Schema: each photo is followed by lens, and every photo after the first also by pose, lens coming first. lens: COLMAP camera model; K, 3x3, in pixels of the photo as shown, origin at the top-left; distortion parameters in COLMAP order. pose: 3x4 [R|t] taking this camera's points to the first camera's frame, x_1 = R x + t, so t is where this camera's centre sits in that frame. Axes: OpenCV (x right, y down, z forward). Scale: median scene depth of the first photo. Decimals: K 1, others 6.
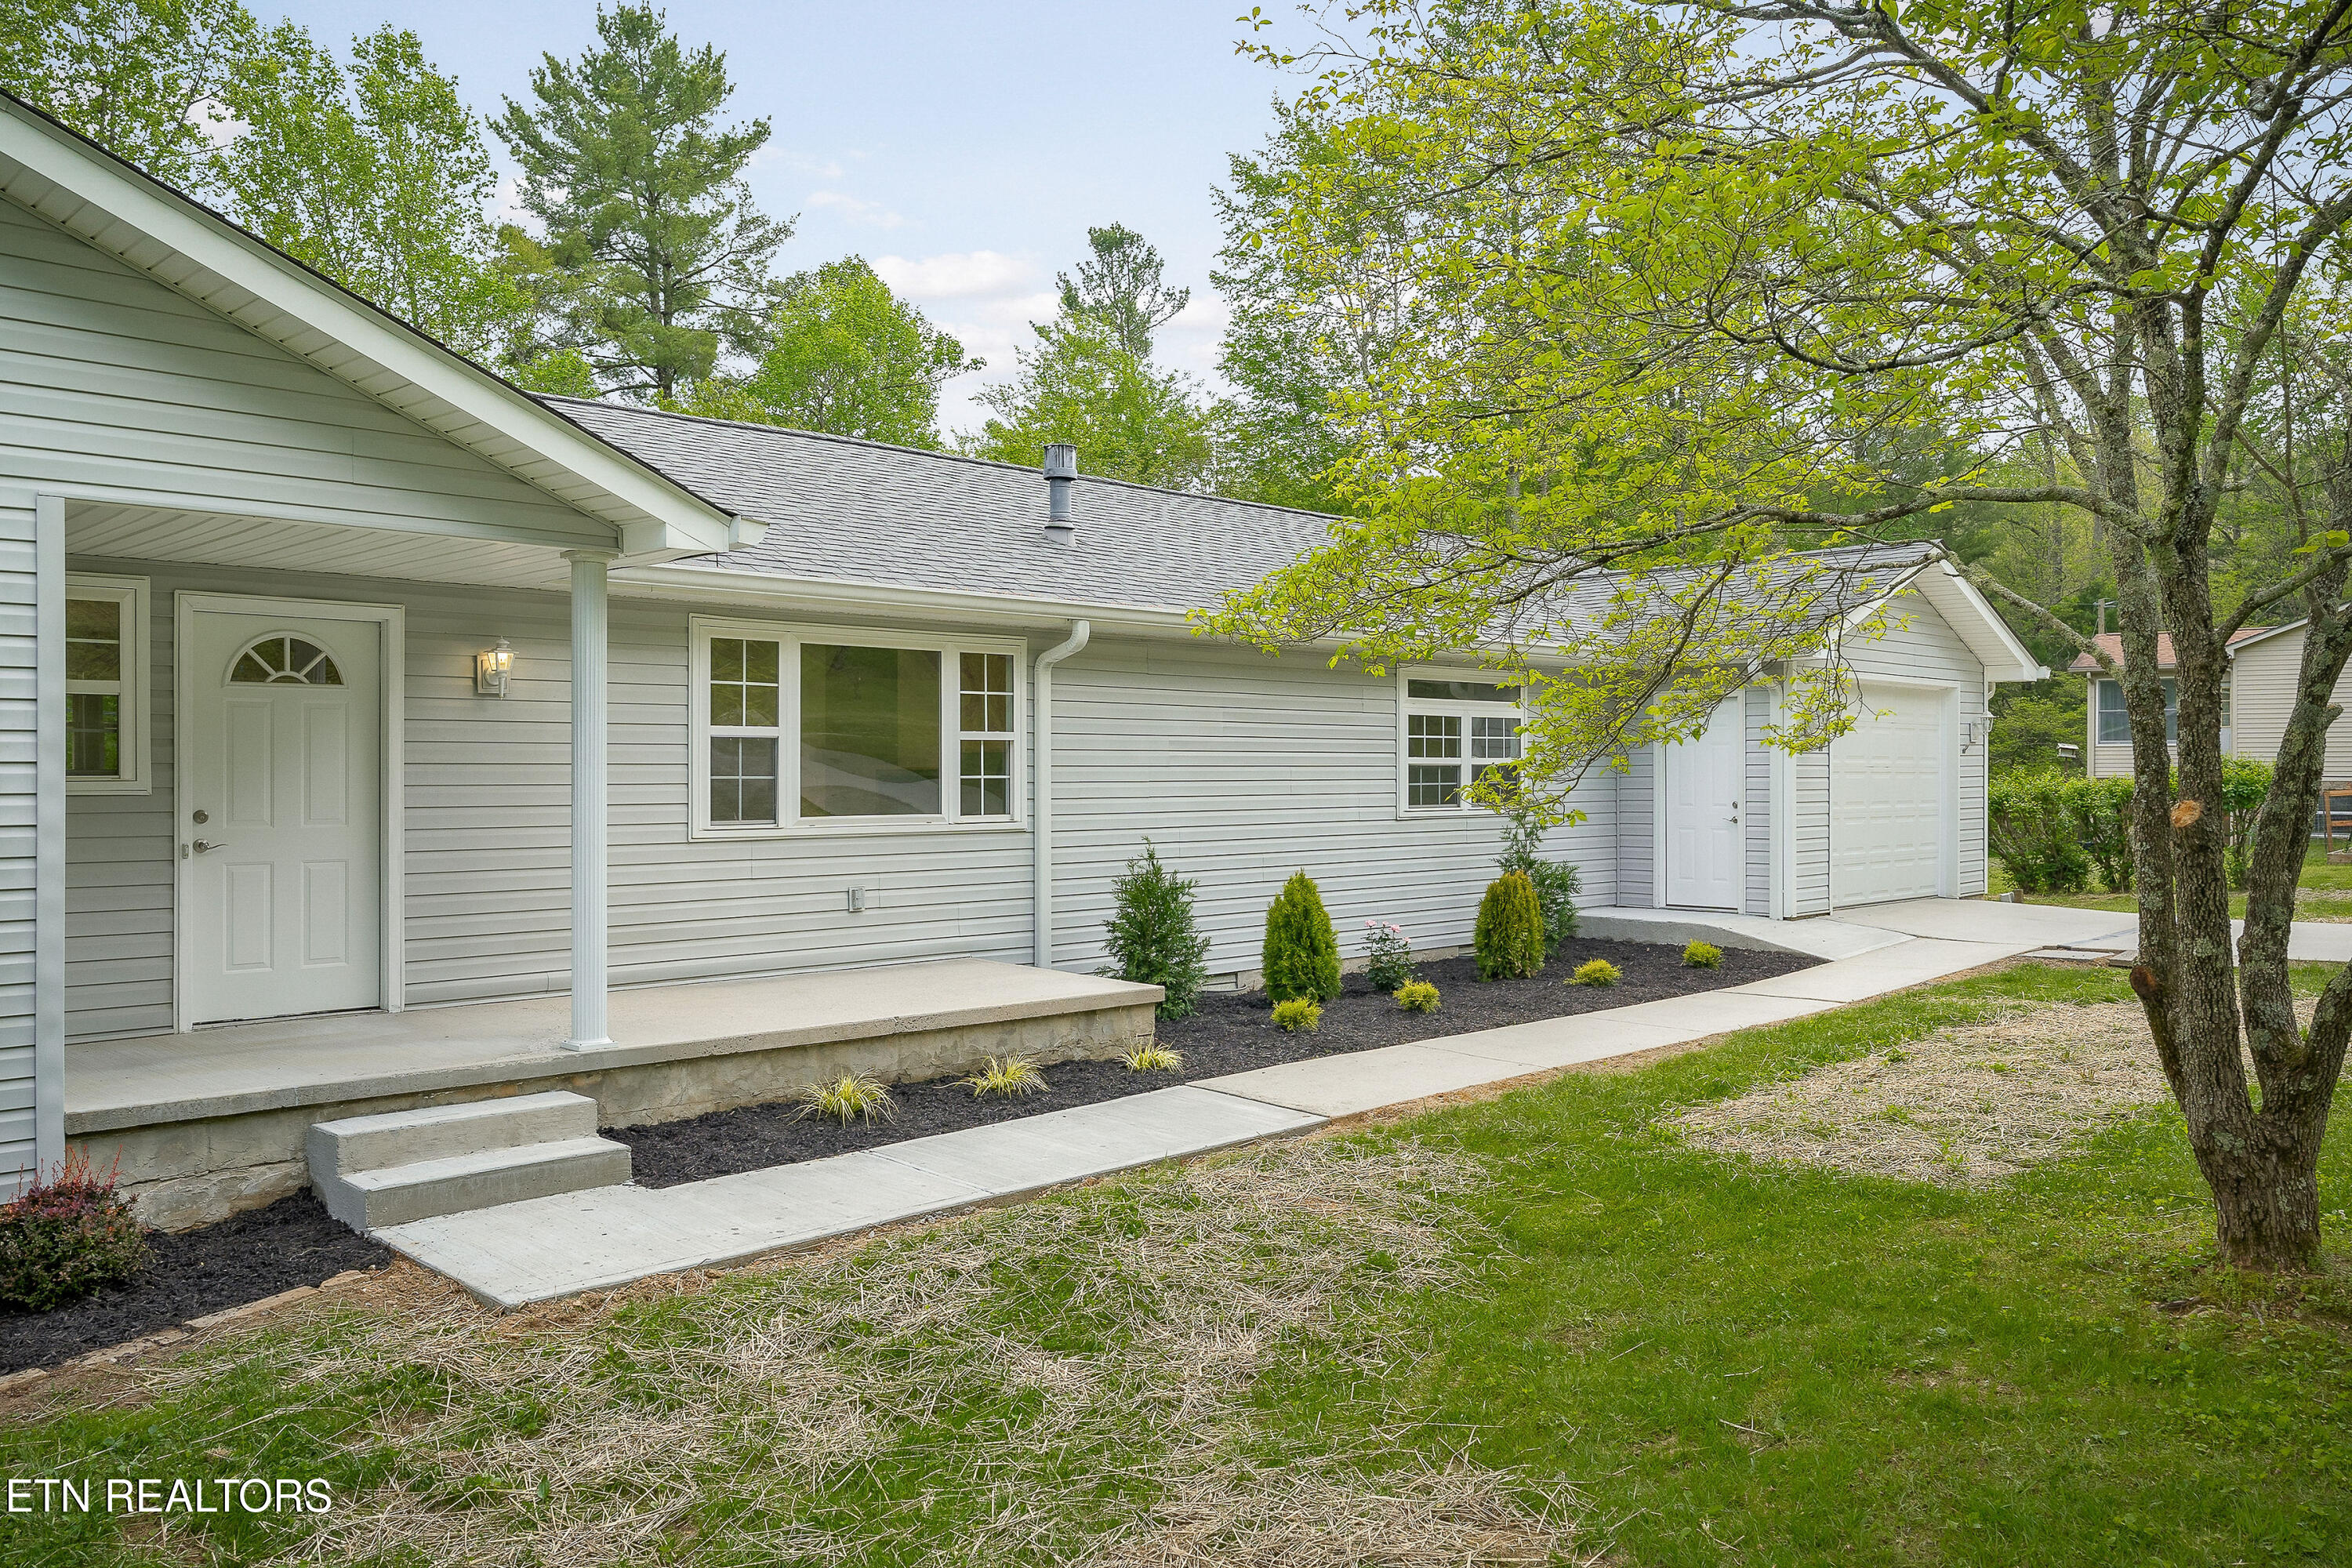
lens RADIAL K [[1734.9, 0, 1176.0], [0, 1734.9, 784.0], [0, 0, 1]] dist [0.009289, 0.001694]
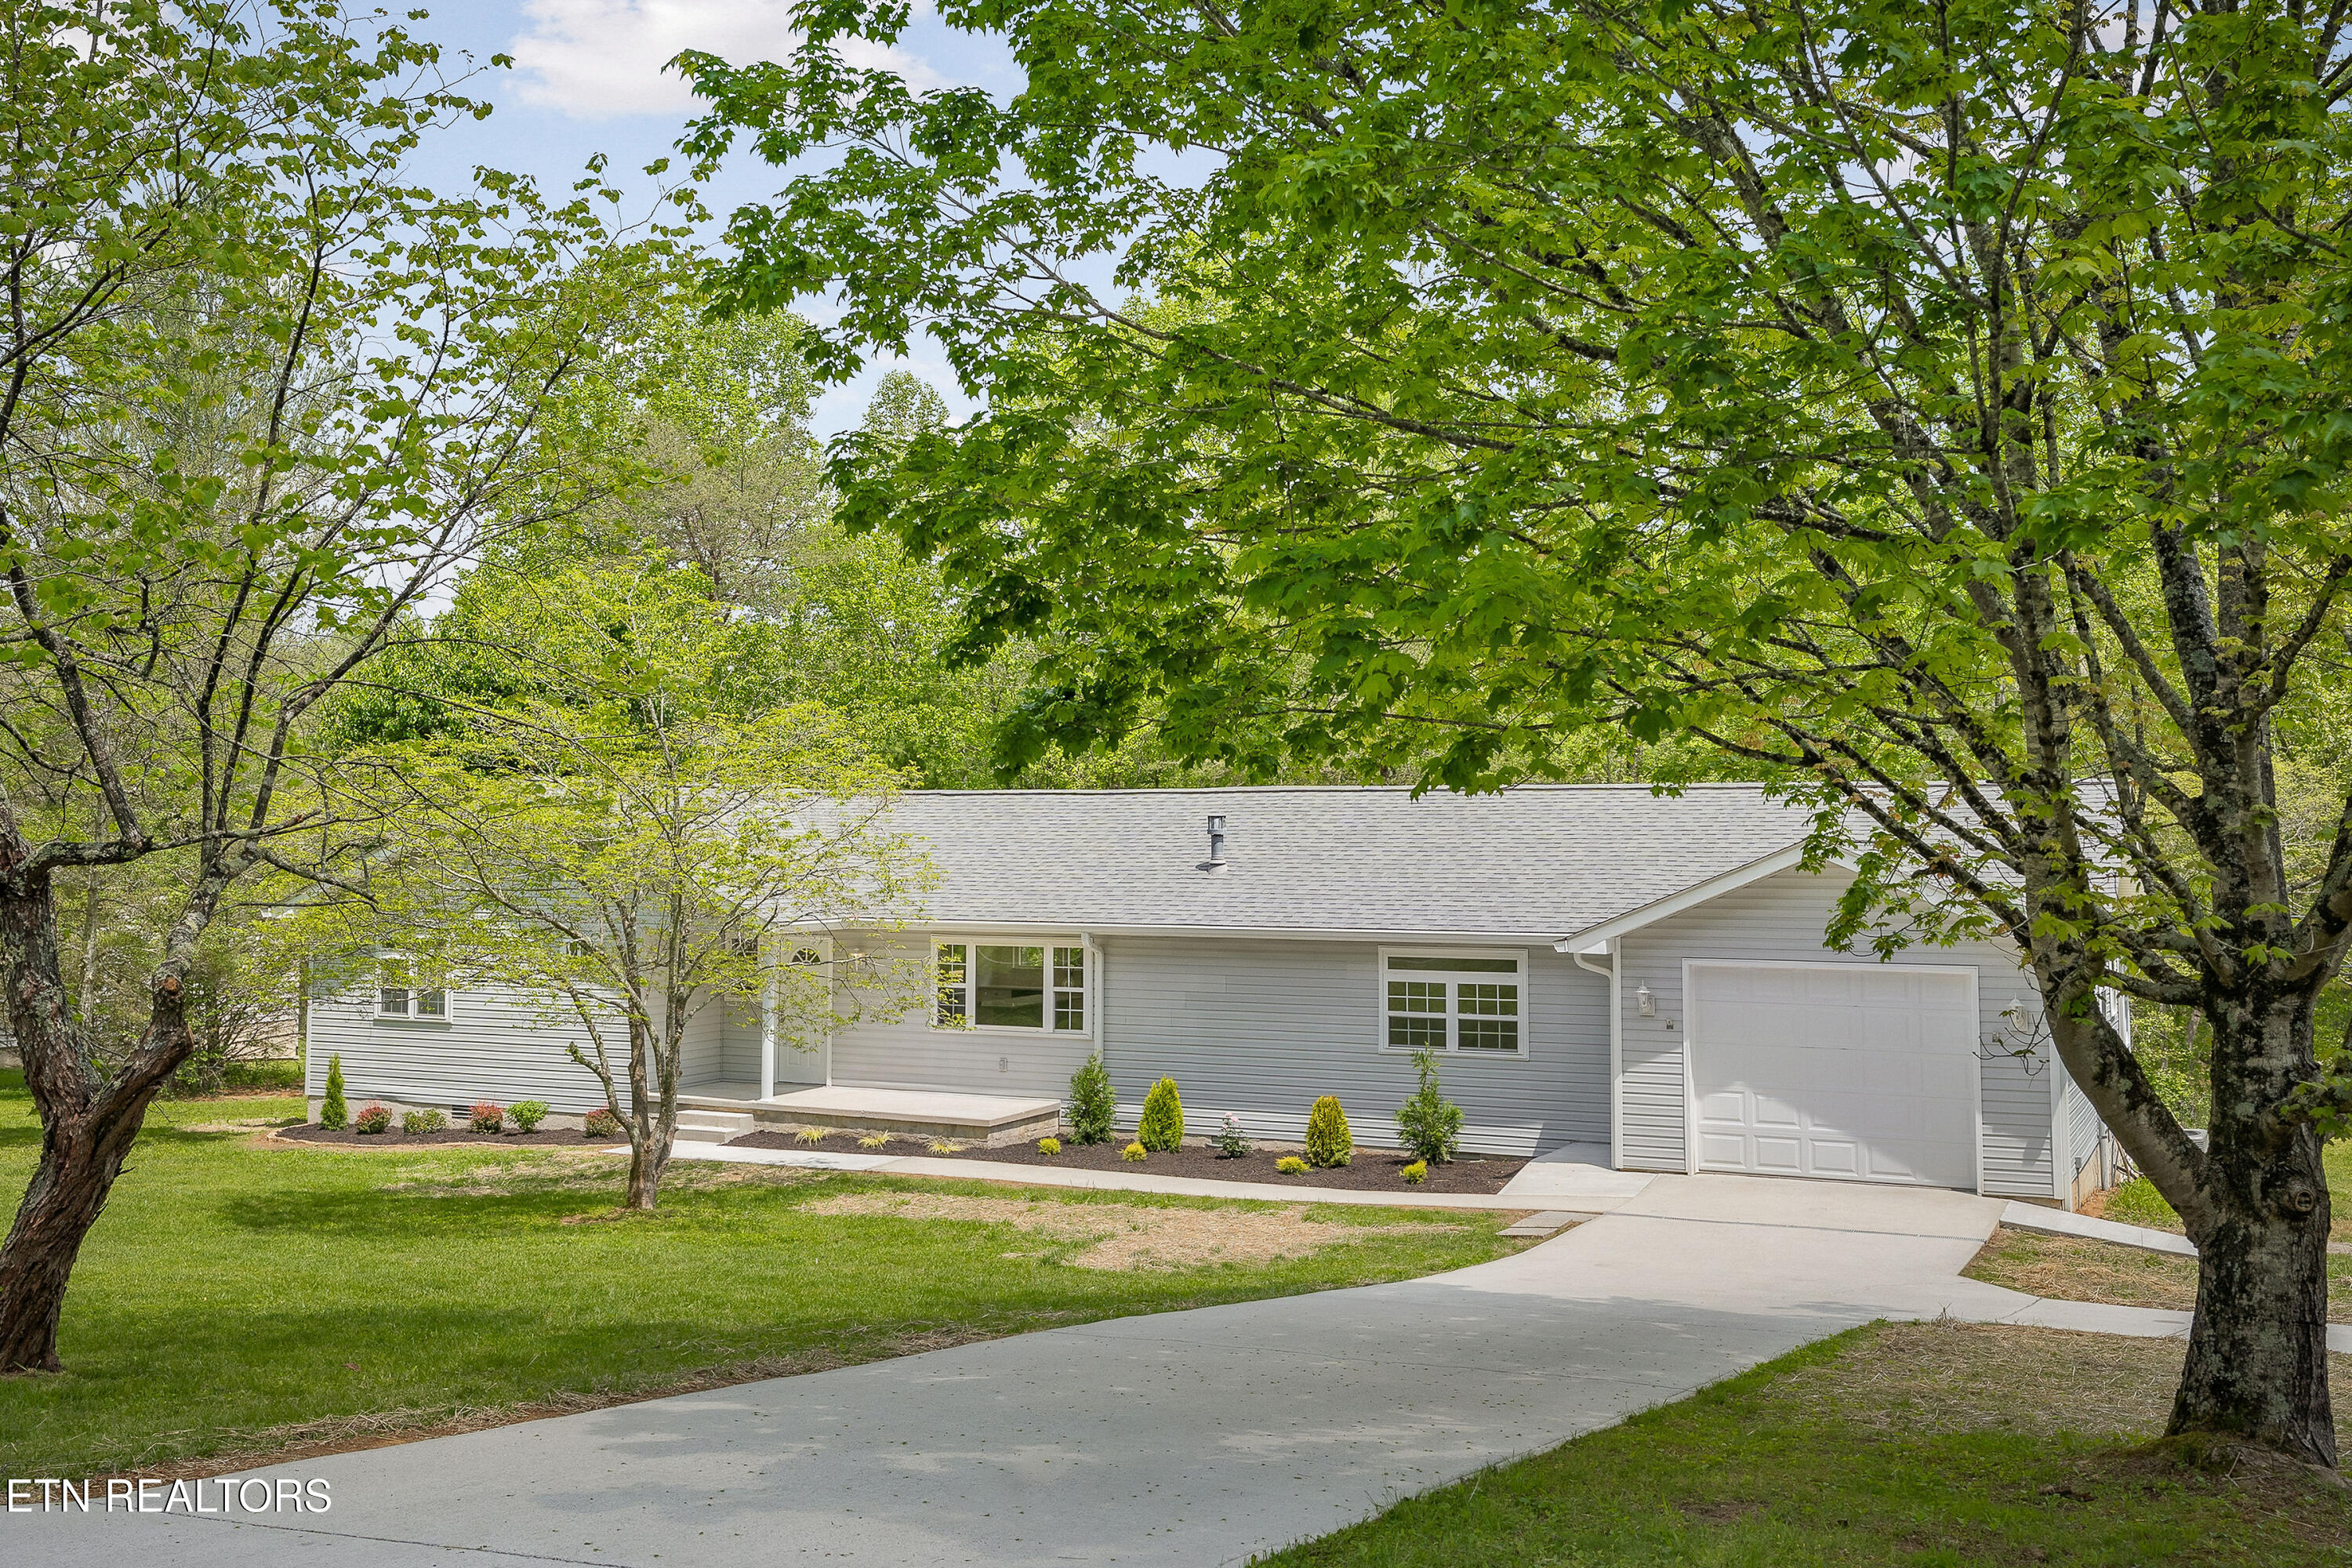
lens RADIAL K [[2254.5, 0, 1180.0], [0, 2254.5, 595.6], [0, 0, 1]] dist [-0.002834, -0.002525]
pose [[0.317524, -0.105188, -0.942398, 2.406741], [-0.012369, 0.993284, -0.115035, -0.180070], [0.948169, 0.048183, 0.314091, 0.288914]]
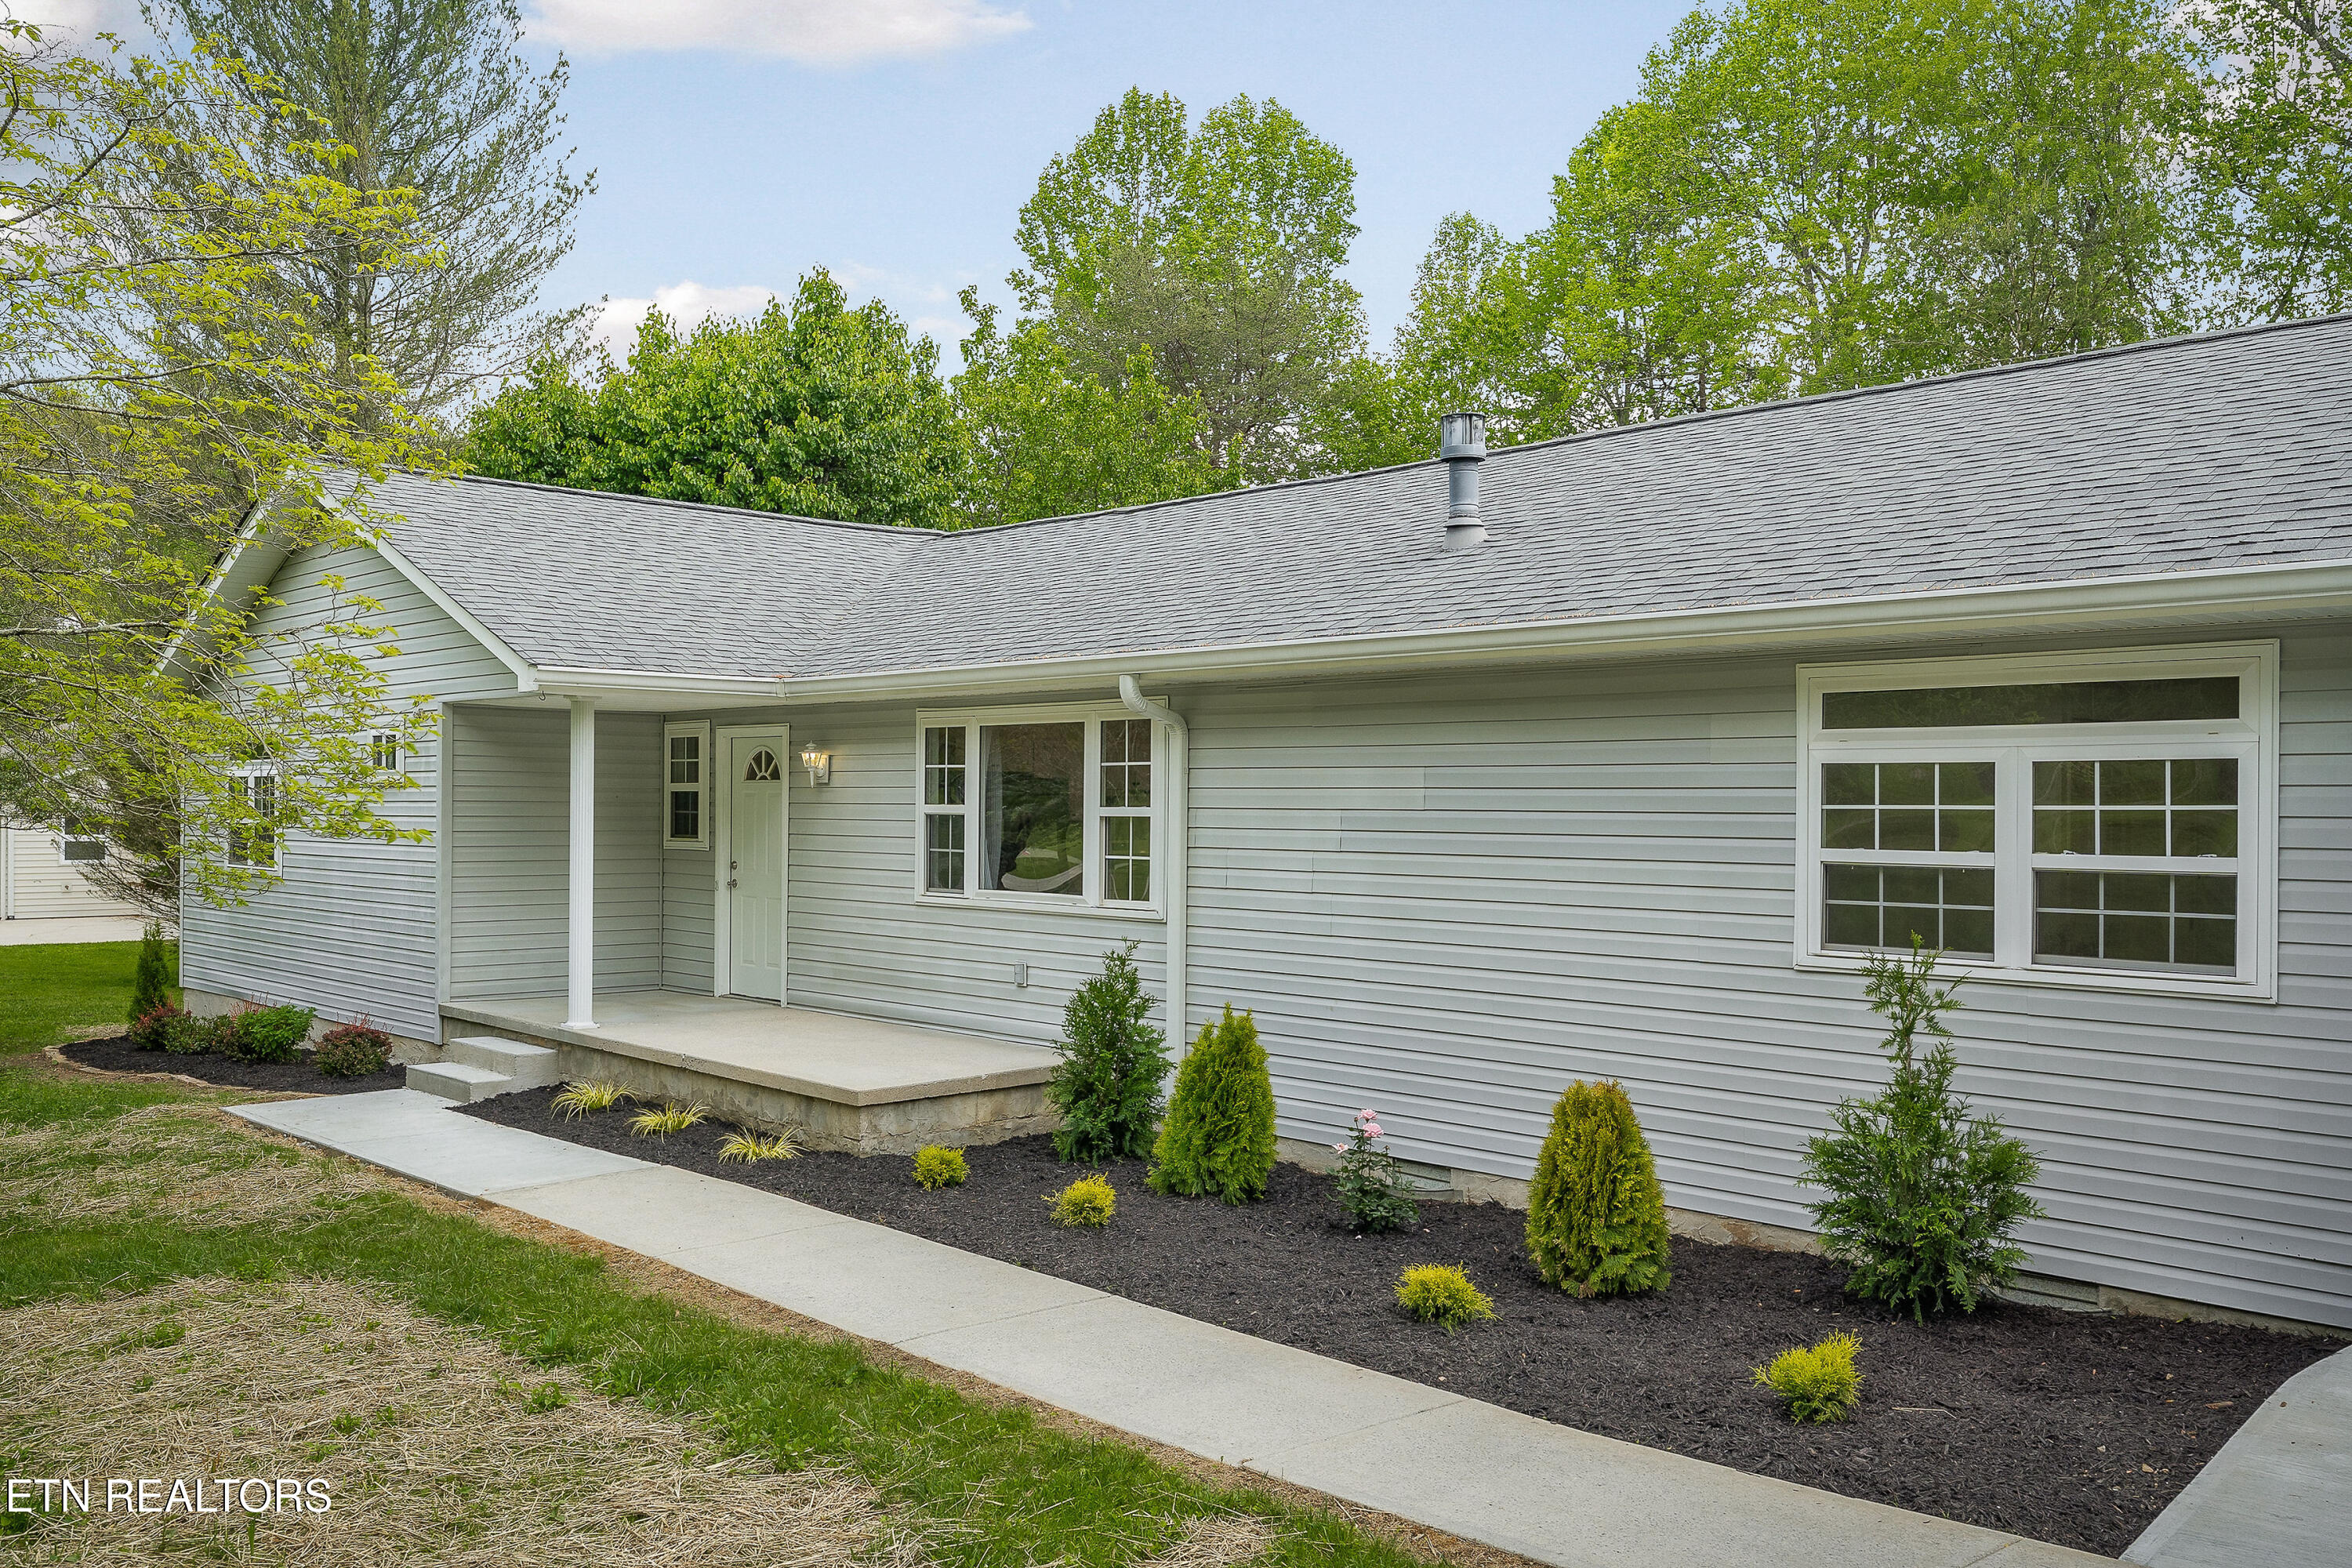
lens RADIAL K [[1939.4, 0, 1241.7], [0, 1939.4, 807.1], [0, 0, 1]] dist [0.001289, 0.002440]
pose [[-0.001104, -0.005295, -0.999985, 0.886732], [-0.022673, 0.999729, -0.005269, -0.026235], [0.999742, 0.022667, -0.001224, 1.059767]]
